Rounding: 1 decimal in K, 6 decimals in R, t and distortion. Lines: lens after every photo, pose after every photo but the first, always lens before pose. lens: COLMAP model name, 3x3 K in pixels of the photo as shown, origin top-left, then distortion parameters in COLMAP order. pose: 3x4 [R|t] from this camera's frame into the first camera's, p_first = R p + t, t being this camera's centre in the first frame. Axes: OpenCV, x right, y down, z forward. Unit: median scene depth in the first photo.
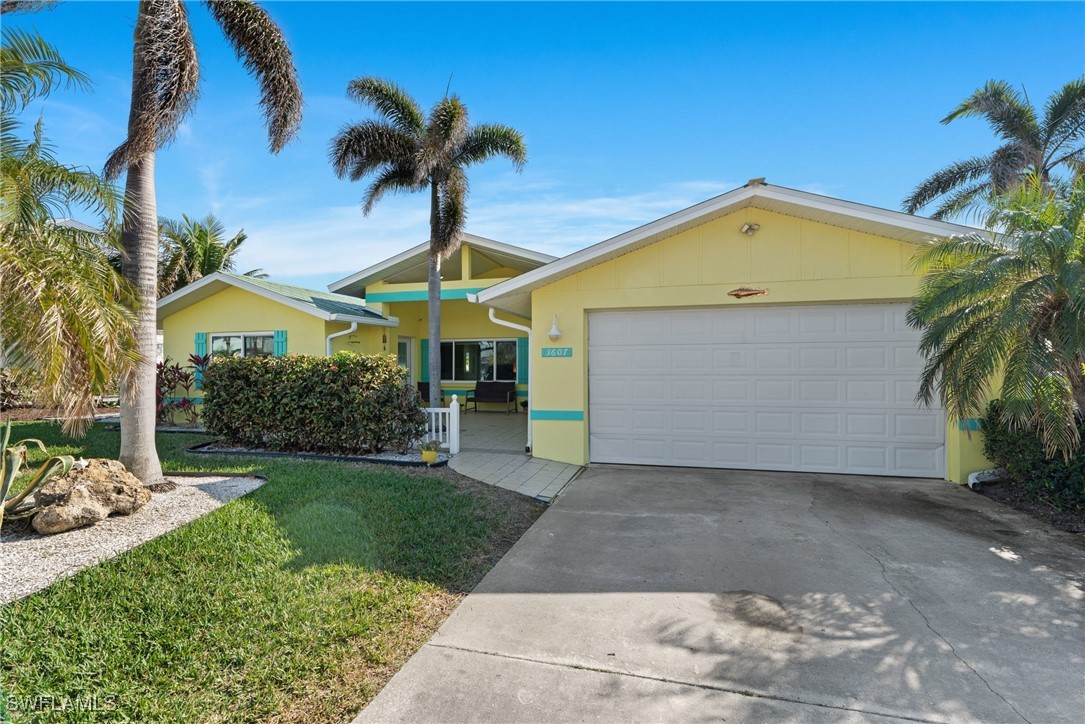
lens RADIAL K [[494.9, 0, 544.1], [0, 494.9, 359.6], [0, 0, 1]] dist [-0.006393, 0.002449]
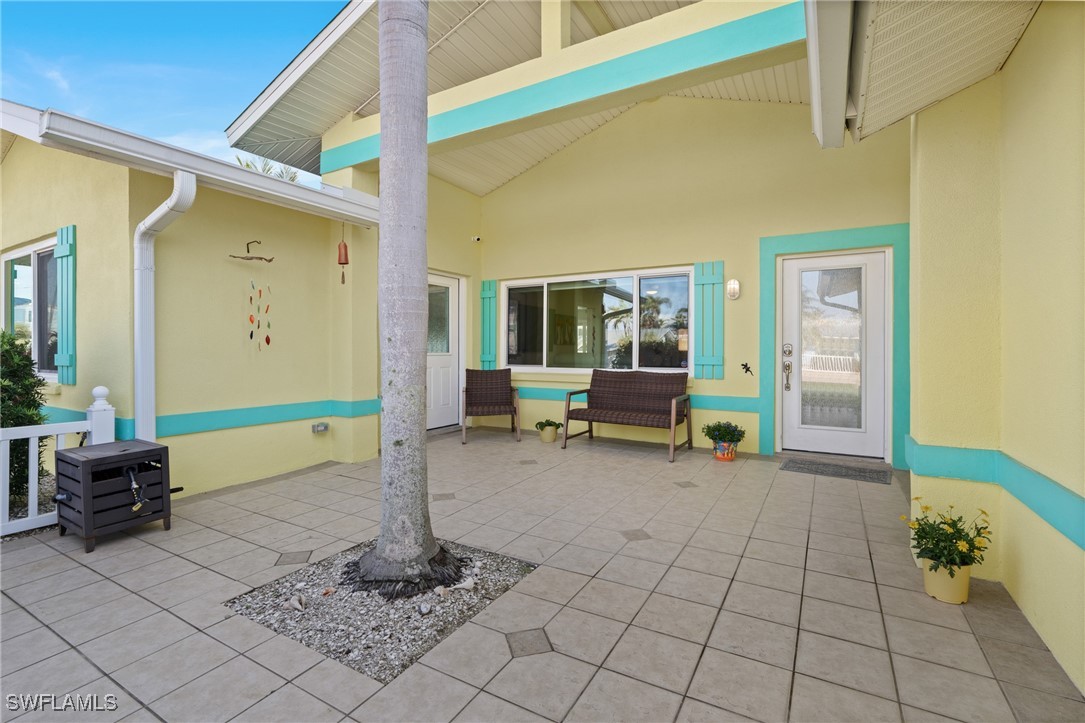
lens RADIAL K [[494.9, 0, 542.8], [0, 494.9, 356.5], [0, 0, 1]] dist [-0.006393, 0.002449]
pose [[0.961424, 0.005418, -0.275017, -0.059409], [-0.003318, 0.999962, 0.008099, 0.028569], [0.275051, -0.006875, 0.961405, 0.564336]]
